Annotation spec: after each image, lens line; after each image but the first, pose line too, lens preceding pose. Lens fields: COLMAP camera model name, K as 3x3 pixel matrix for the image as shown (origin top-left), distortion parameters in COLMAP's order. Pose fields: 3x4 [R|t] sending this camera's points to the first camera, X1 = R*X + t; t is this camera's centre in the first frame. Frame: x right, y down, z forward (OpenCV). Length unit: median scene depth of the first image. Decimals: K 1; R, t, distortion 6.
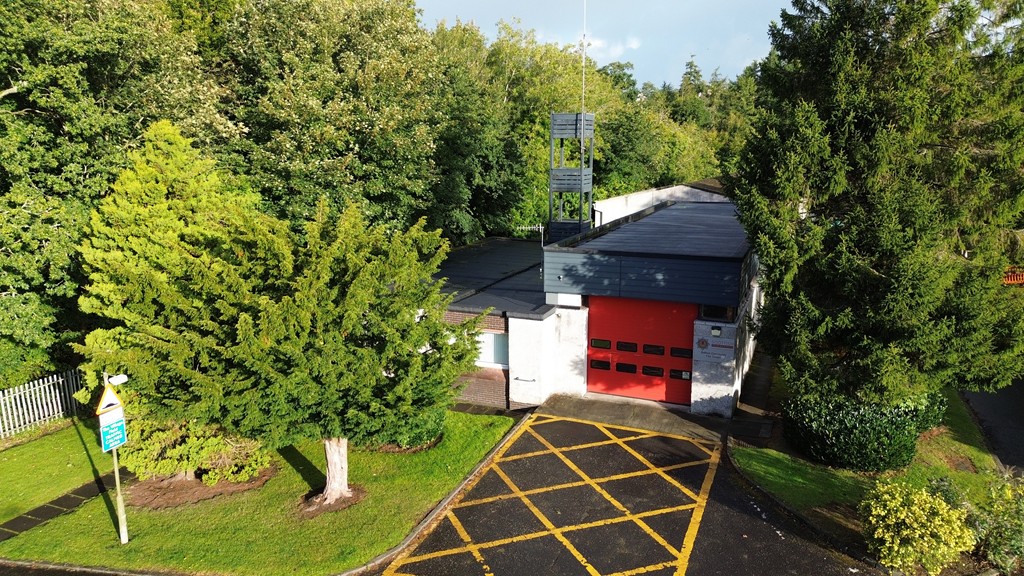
lens RADIAL K [[717.0, 0, 510.9], [0, 717.0, 285.0], [0, 0, 1]] dist [0.078421, -0.073155]
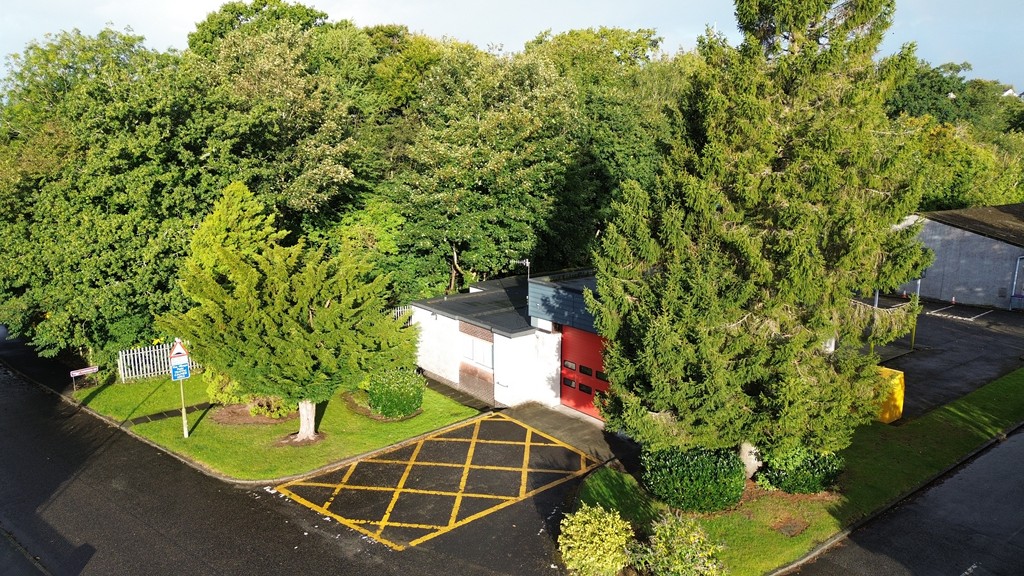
lens RADIAL K [[717.0, 0, 513.5], [0, 717.0, 285.0], [0, 0, 1]] dist [0.078421, -0.073155]
pose [[0.880539, 0.094106, -0.464538, 0.627346], [-0.093977, 0.995297, 0.023493, -0.073483], [0.464564, 0.022970, 0.885242, -0.091034]]
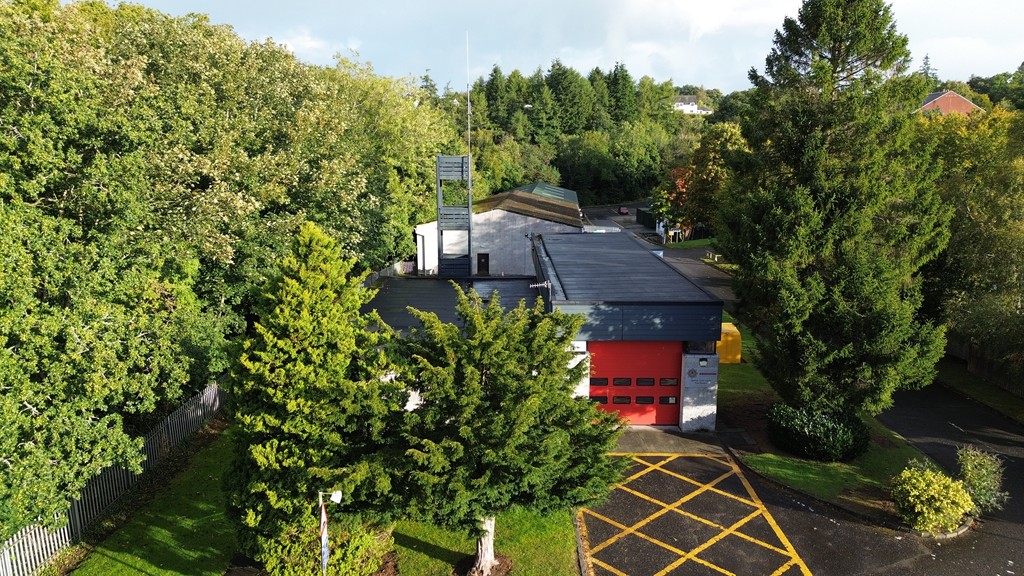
lens RADIAL K [[717.0, 0, 509.8], [0, 717.0, 285.8], [0, 0, 1]] dist [0.078421, -0.073155]
pose [[0.920749, -0.073327, 0.383203, -0.467362], [0.073308, 0.997201, 0.014676, -0.105009], [-0.383207, 0.014579, 0.923547, 0.001059]]
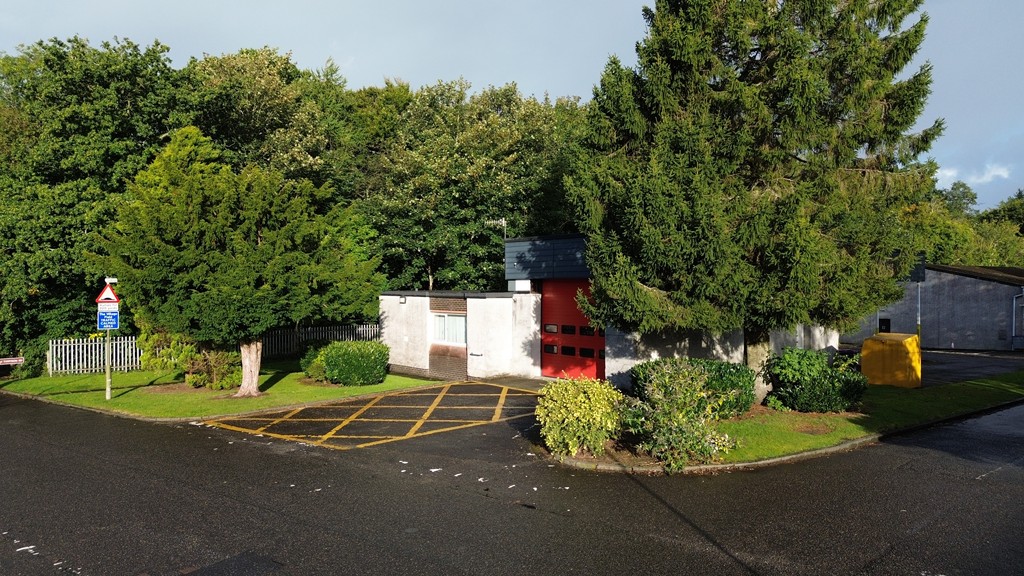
lens RADIAL K [[717.0, 0, 513.2], [0, 717.0, 285.2], [0, 0, 1]] dist [0.078421, -0.073155]
pose [[0.890347, 0.001501, -0.455279, 0.605741], [-0.088700, 0.981405, -0.170226, 0.221997], [0.446558, 0.191944, 0.873924, 0.043501]]
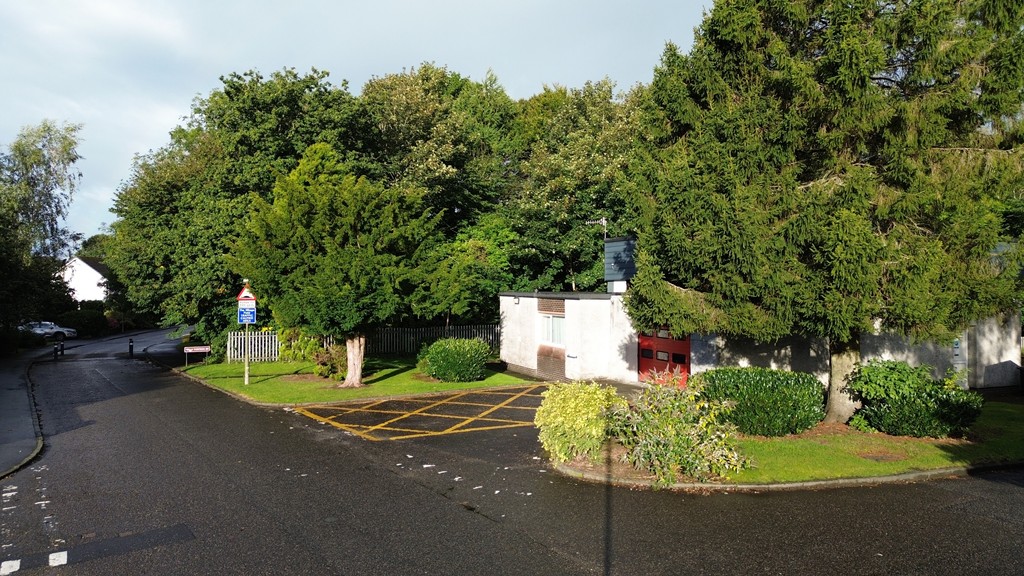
lens RADIAL K [[717.0, 0, 515.4], [0, 717.0, 283.7], [0, 0, 1]] dist [0.078421, -0.073155]
pose [[0.717032, 0.001161, -0.697039, 0.758913], [-0.139043, 0.980140, -0.141399, 0.200554], [0.683032, 0.198305, 0.702953, 0.161674]]
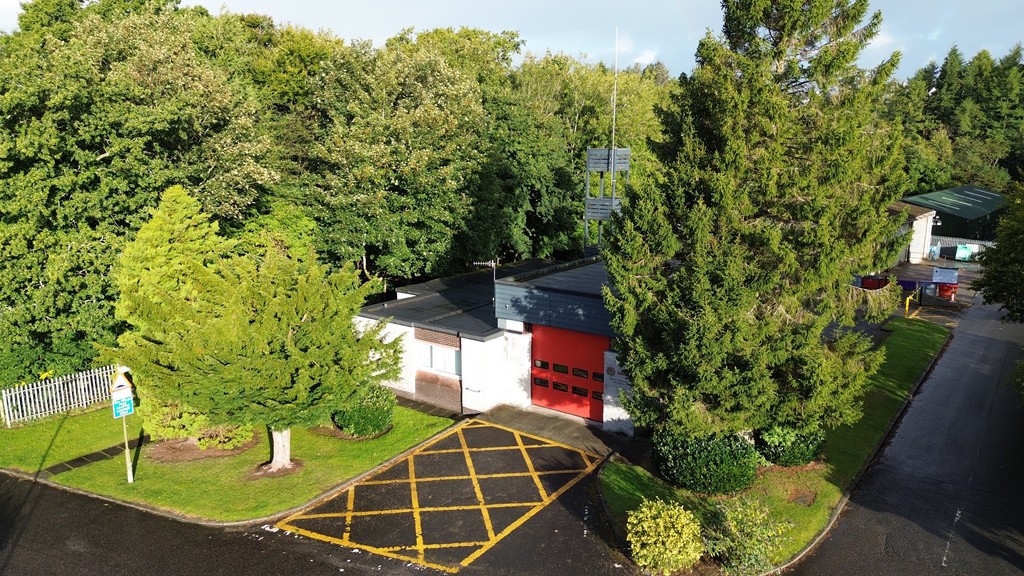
lens RADIAL K [[717.0, 0, 511.9], [0, 717.0, 285.1], [0, 0, 1]] dist [0.078421, -0.073155]
pose [[0.971997, 0.047424, -0.230158, 0.371456], [-0.047381, 0.998861, 0.005719, -0.056578], [0.230167, 0.005346, 0.973136, -0.163072]]
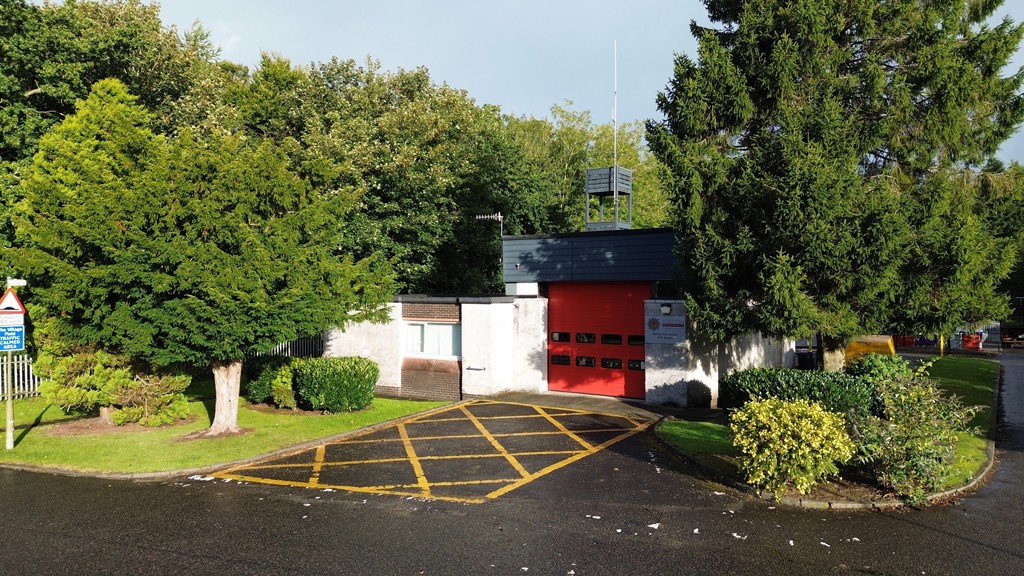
lens RADIAL K [[717.0, 0, 511.6], [0, 717.0, 286.7], [0, 0, 1]] dist [0.078421, -0.073155]
pose [[0.981525, -0.000467, -0.191335, 0.264032], [-0.036829, 0.980836, -0.191320, 0.217703], [0.187758, 0.194832, 0.962698, 0.069968]]
